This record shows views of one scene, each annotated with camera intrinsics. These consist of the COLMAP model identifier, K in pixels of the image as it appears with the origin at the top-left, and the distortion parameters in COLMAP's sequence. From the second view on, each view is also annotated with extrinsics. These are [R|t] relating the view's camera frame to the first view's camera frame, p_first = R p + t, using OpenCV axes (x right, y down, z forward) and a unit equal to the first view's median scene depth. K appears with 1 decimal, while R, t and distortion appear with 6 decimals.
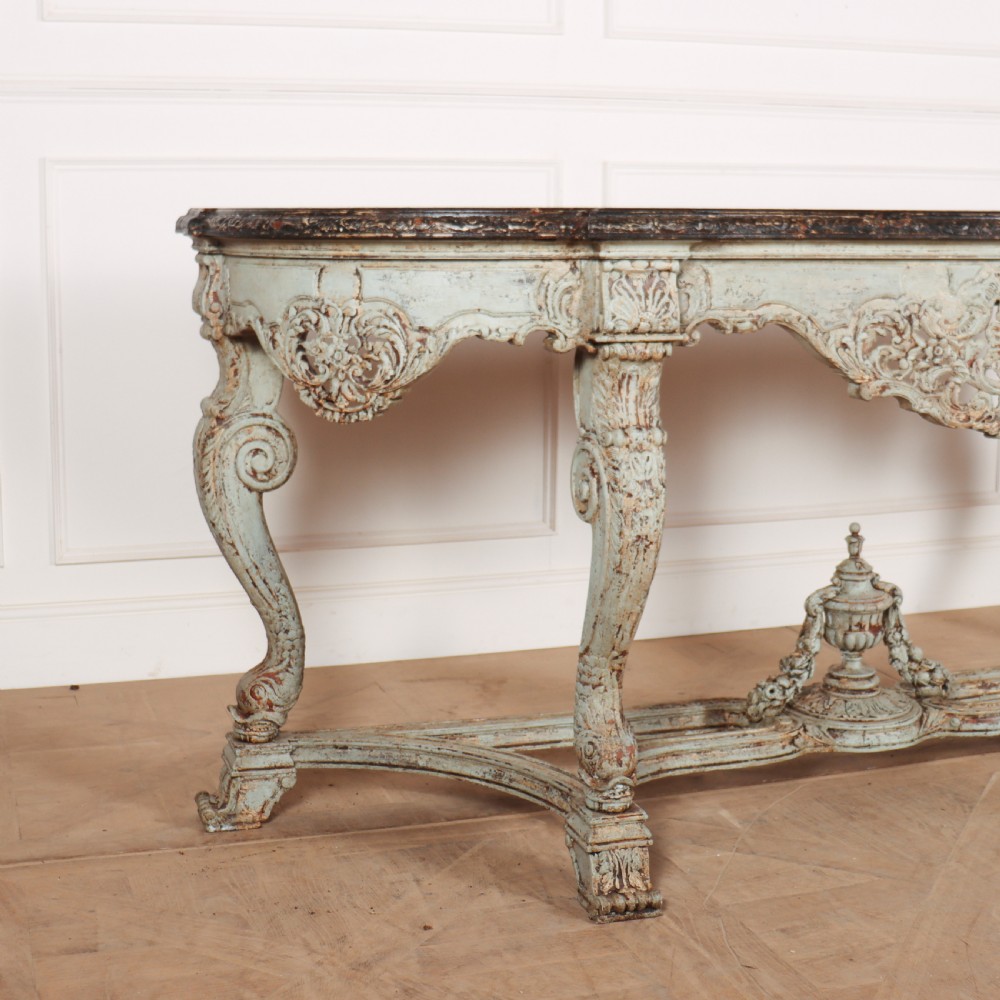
lens RADIAL K [[1602.1, 0, 403.9], [0, 1602.1, 452.5], [0, 0, 1]] dist [-0.189589, 0.176095]
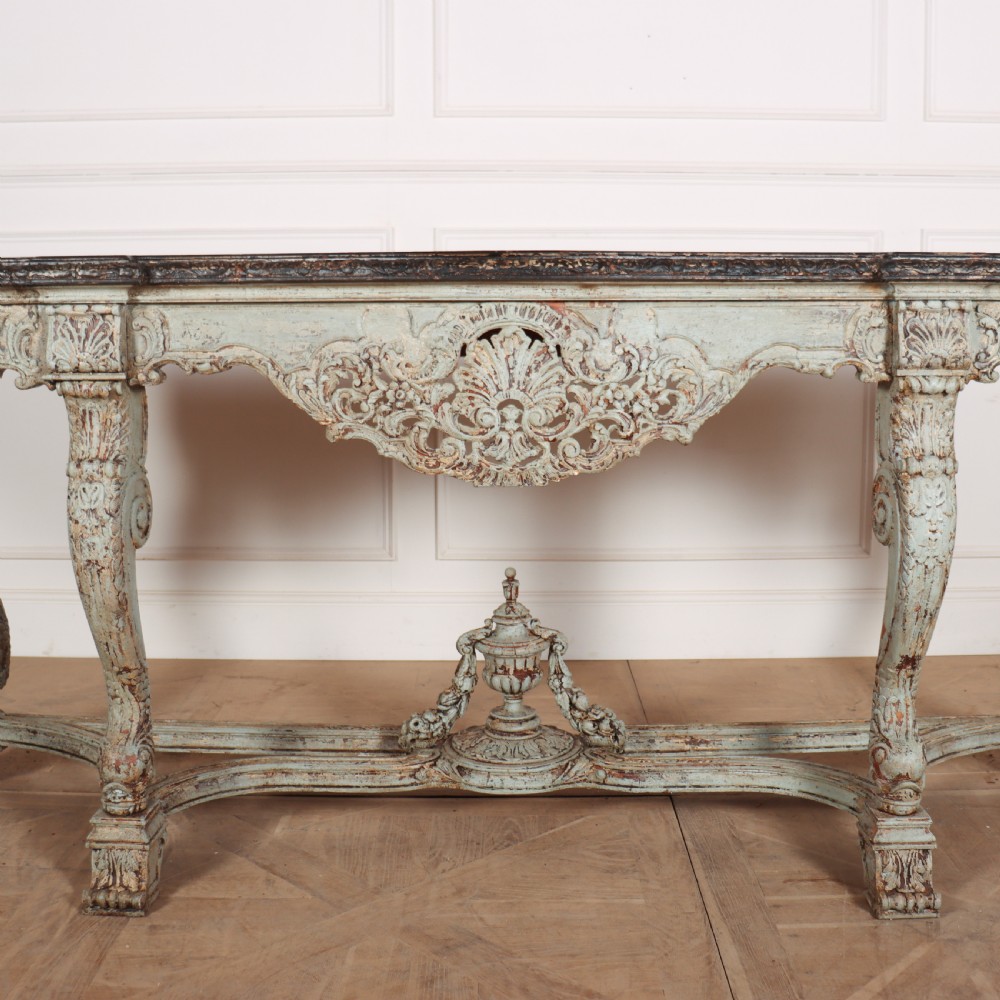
lens RADIAL K [[1328.9, 0, 520.0], [0, 1328.9, 482.2], [0, 0, 1]] dist [-0.181919, 0.148702]
pose [[0.963744, 0.042695, -0.263391, 0.631709], [-0.044517, 0.999008, -0.000948, -0.012249], [0.263089, 0.012639, 0.964689, 0.216096]]
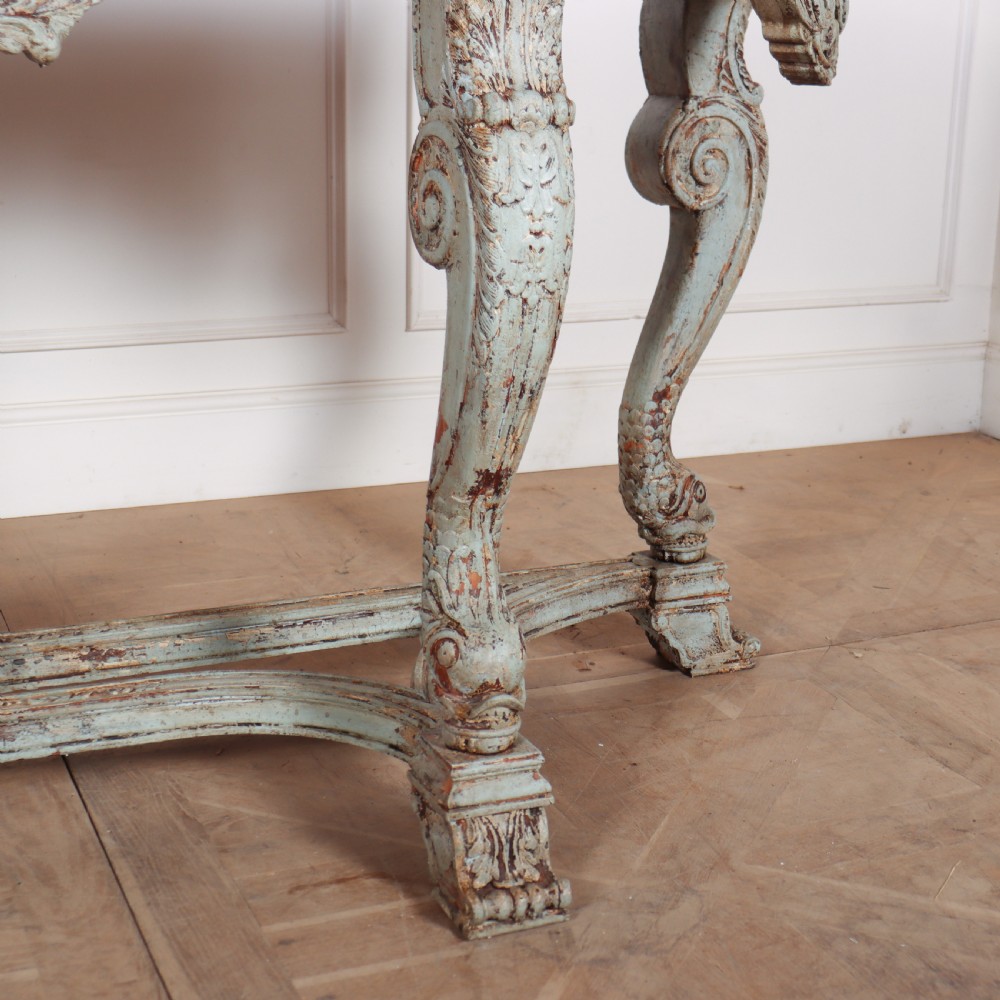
lens RADIAL K [[1733.1, 0, 552.4], [0, 1733.1, 569.2], [0, 0, 1]] dist [-0.116393, 0.175399]
pose [[0.988457, -0.012883, 0.150954, 0.582142], [-0.010969, 0.987678, 0.156114, 0.028131], [-0.151105, -0.155968, 0.976136, 0.500465]]
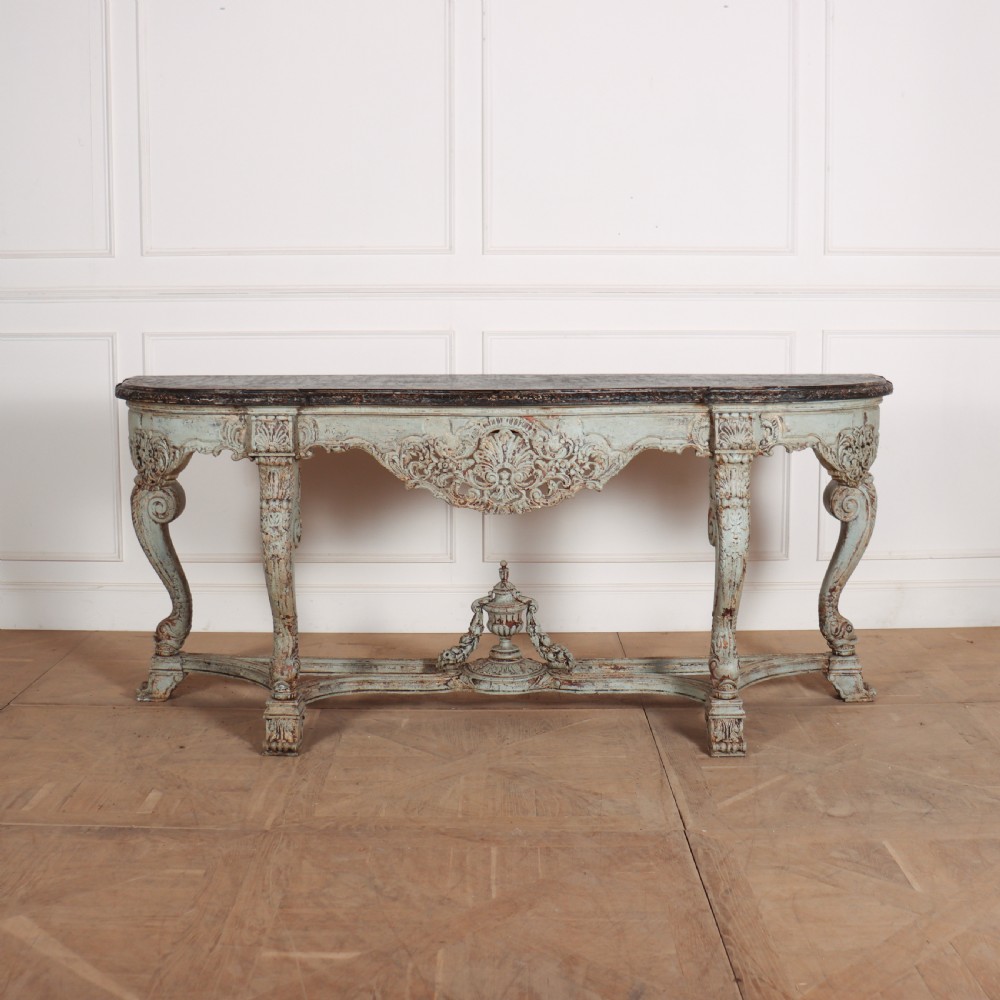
lens RADIAL K [[1397.0, 0, 500.5], [0, 1397.0, 472.6], [0, 0, 1]] dist [-0.176601, -0.001705]
pose [[0.962256, 0.038620, -0.269390, 0.839357], [-0.043639, 0.998967, -0.012664, -0.037910], [0.268623, 0.023942, 0.962948, -0.553611]]
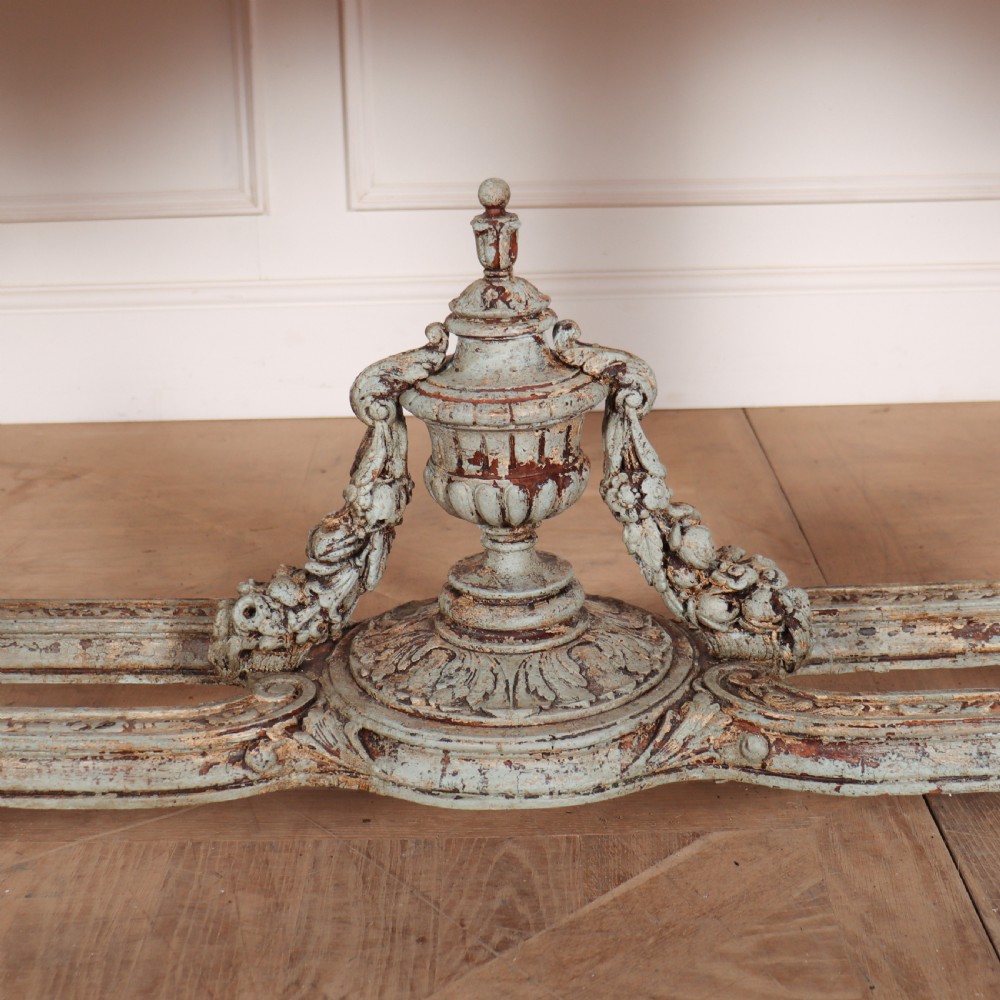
lens RADIAL K [[1735.3, 0, 501.1], [0, 1735.3, 400.8], [0, 0, 1]] dist [-0.195030, 0.118197]
pose [[0.961588, 0.059412, -0.267992, 0.487359], [-0.022185, 0.989923, 0.139855, 0.048124], [0.273600, -0.128537, 0.953216, 0.754550]]
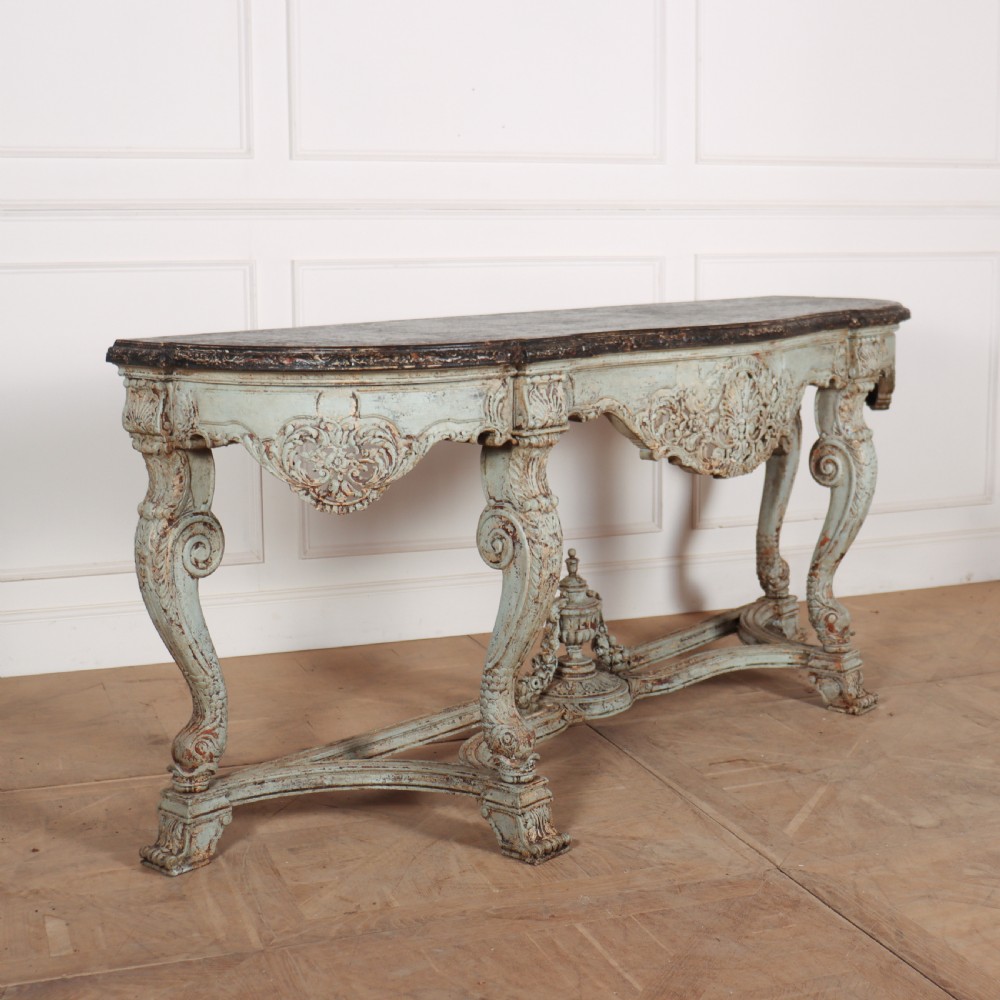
lens RADIAL K [[1629.4, 0, 572.4], [0, 1629.4, 497.4], [0, 0, 1]] dist [-0.132603, 0.116549]
pose [[0.813960, -0.094238, 0.573226, -0.610696], [0.088070, 0.995367, 0.038581, -0.063471], [-0.574206, 0.019080, 0.818489, -0.155193]]
